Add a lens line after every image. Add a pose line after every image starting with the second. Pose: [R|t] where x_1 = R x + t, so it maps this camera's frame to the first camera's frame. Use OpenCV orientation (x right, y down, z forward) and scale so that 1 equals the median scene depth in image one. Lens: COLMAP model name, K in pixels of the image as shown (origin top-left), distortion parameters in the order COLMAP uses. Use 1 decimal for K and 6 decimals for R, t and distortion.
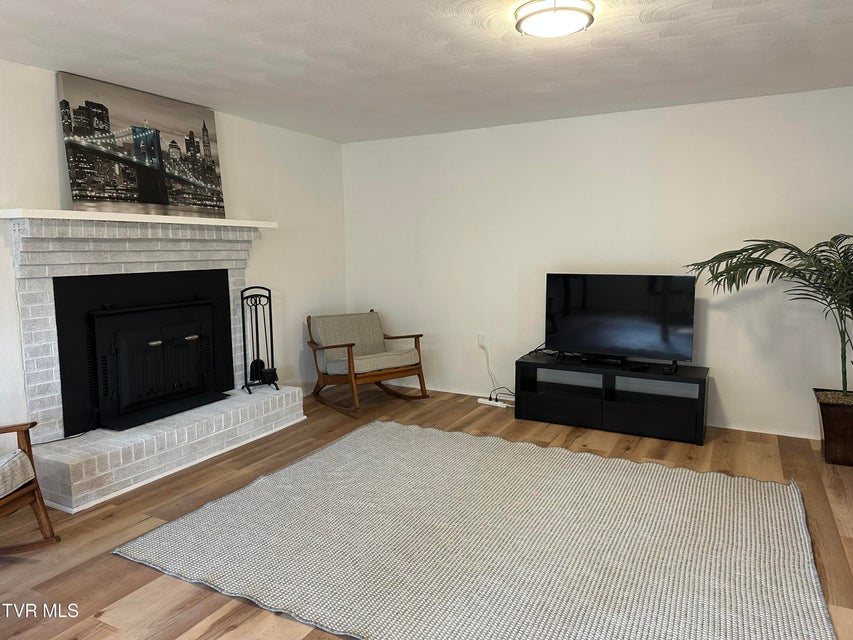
lens RADIAL K [[612.6, 0, 426.5], [0, 612.6, 320.0], [0, 0, 1]] dist [0.068228, -0.126649]
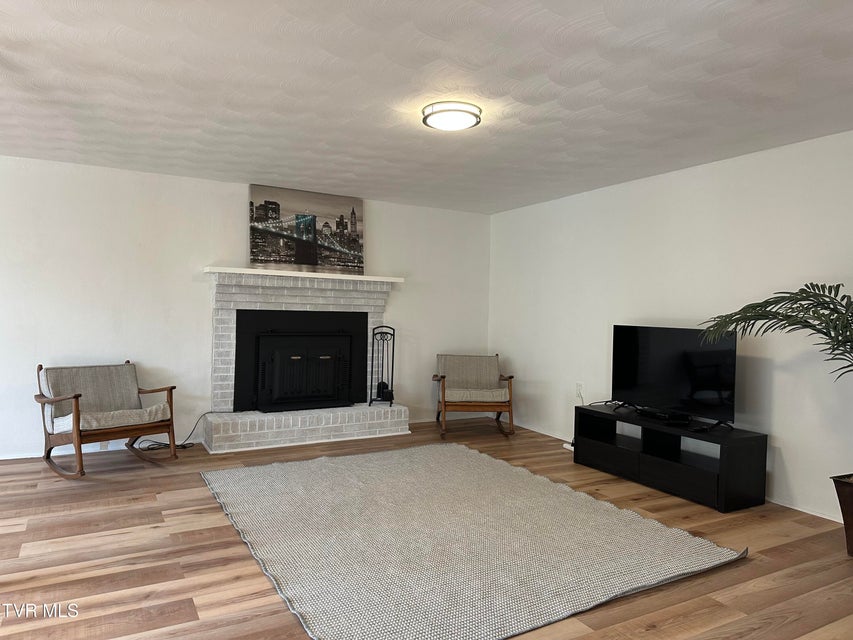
lens RADIAL K [[612.6, 0, 426.5], [0, 612.6, 320.0], [0, 0, 1]] dist [0.068228, -0.126649]
pose [[0.839160, 0.040101, -0.542405, 0.602224], [-0.097376, 0.992242, -0.077293, 0.030063], [0.535097, 0.117678, 0.836554, -0.066720]]
